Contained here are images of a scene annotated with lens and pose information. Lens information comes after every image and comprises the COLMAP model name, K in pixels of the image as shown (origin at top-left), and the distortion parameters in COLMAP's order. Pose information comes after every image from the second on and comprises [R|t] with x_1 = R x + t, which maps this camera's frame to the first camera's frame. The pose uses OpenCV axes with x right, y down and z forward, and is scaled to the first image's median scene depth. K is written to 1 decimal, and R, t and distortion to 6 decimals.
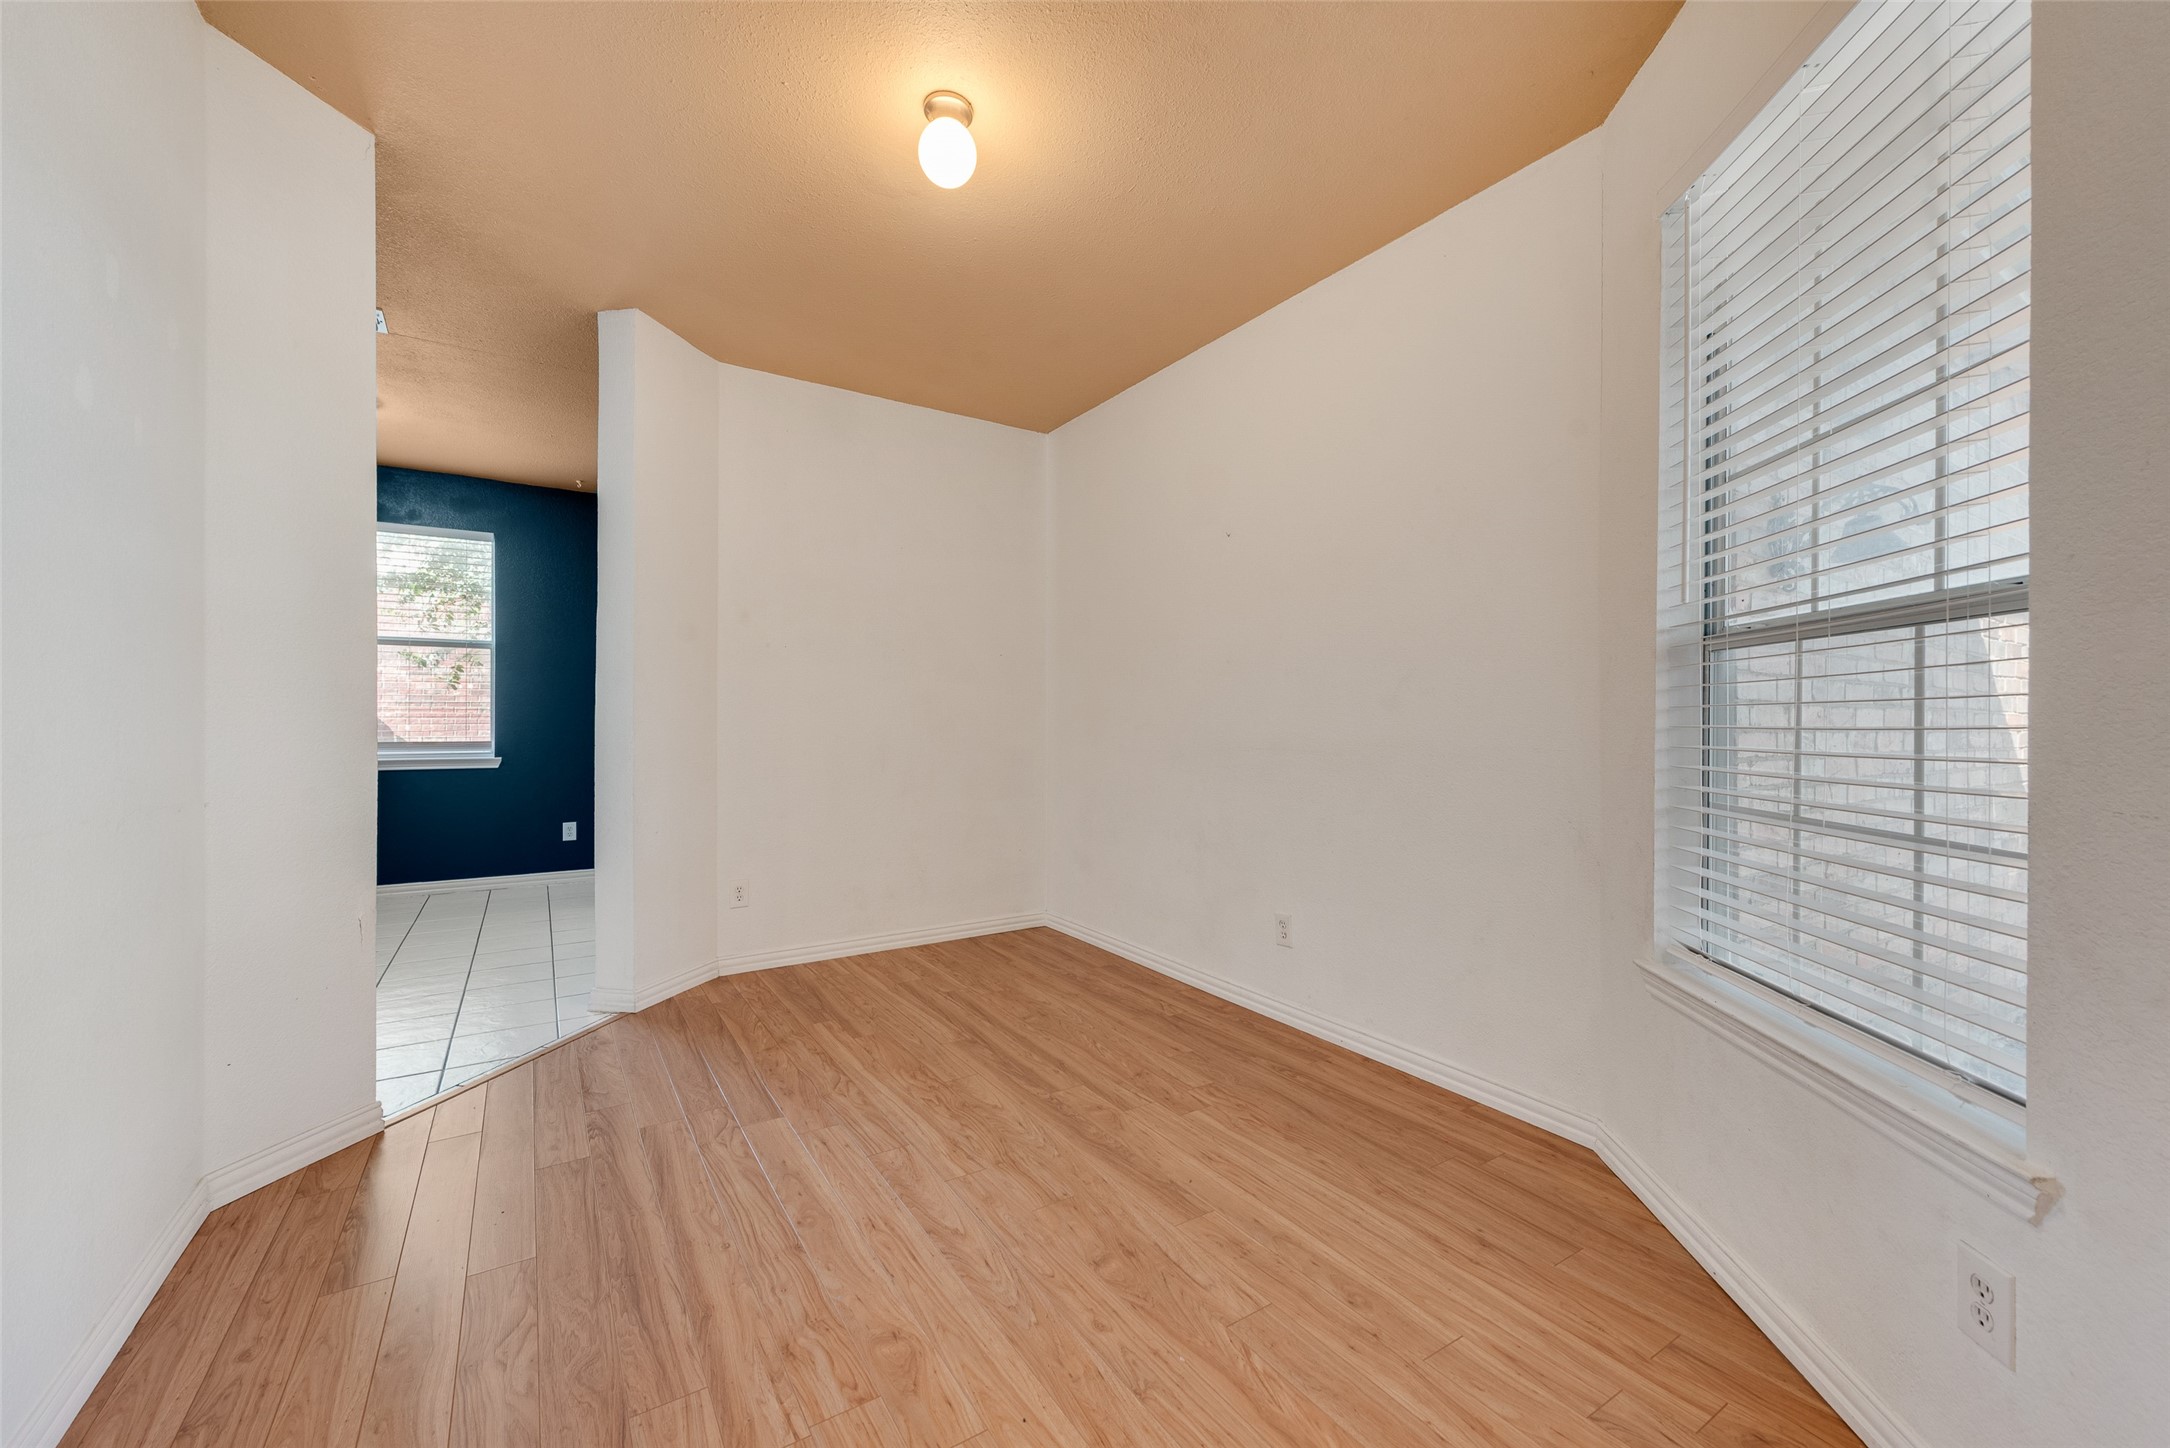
lens RADIAL K [[861.3, 0, 1075.8], [0, 861.3, 724.2], [0, 0, 1]] dist [0.003687, 0.000040]
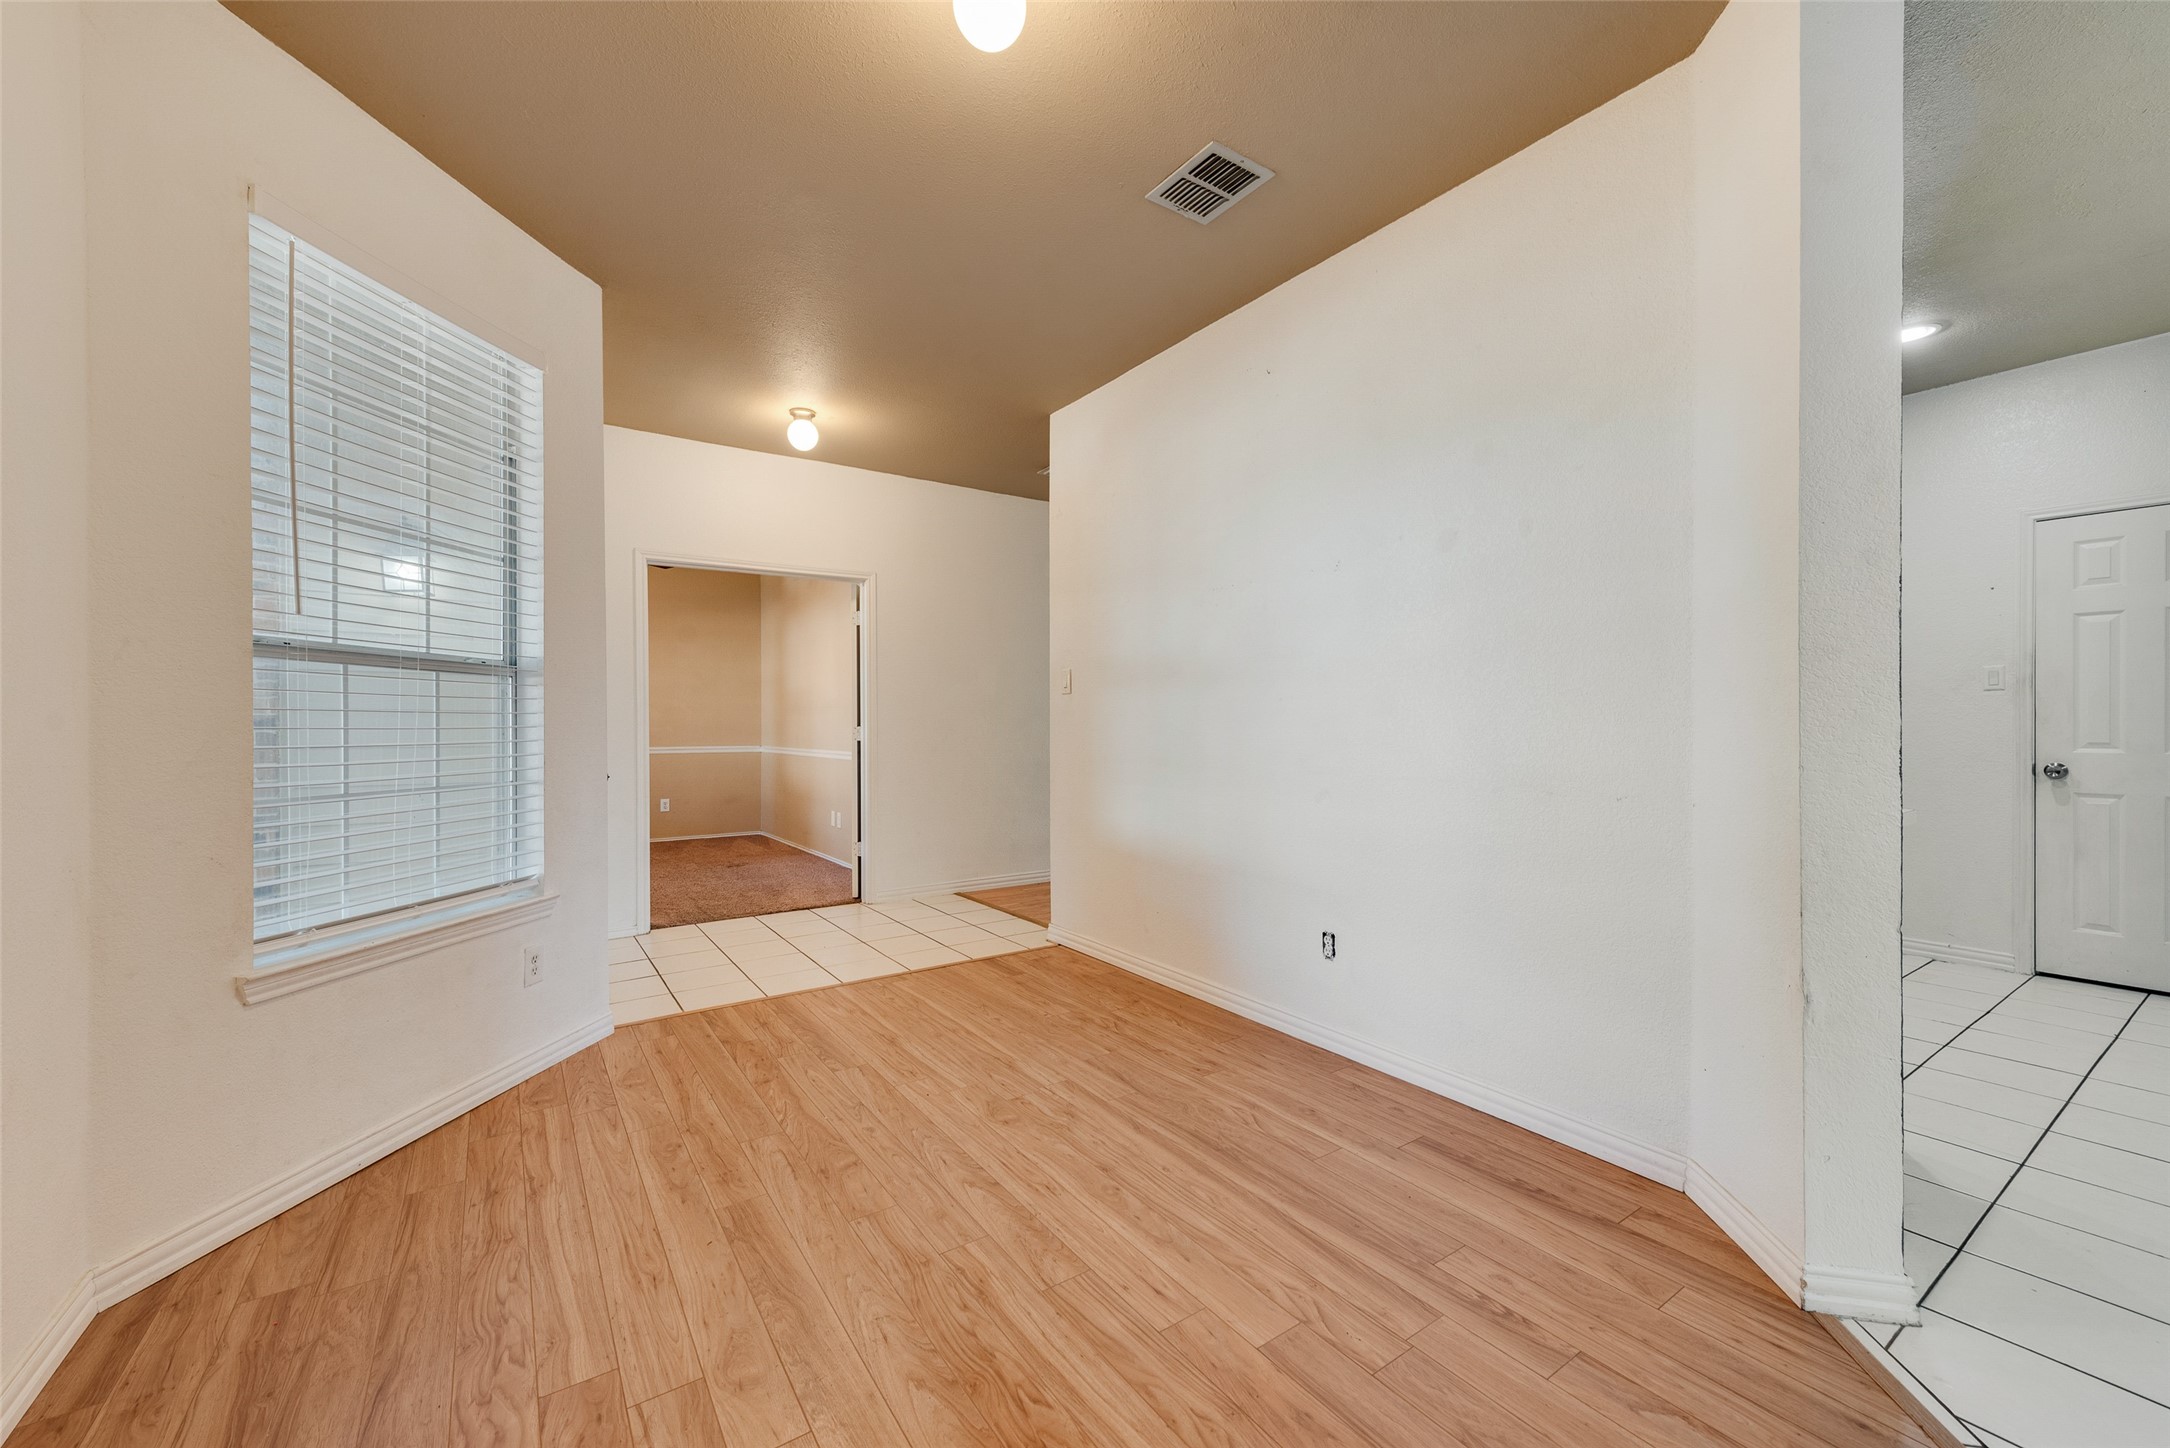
lens RADIAL K [[861.3, 0, 1097.6], [0, 861.3, 727.3], [0, 0, 1]] dist [0.003687, 0.000040]
pose [[-0.998796, -0.002775, -0.048982, -0.244696], [-0.003153, 0.999966, 0.007634, -0.010365], [0.048959, 0.007779, -0.998770, 2.110427]]
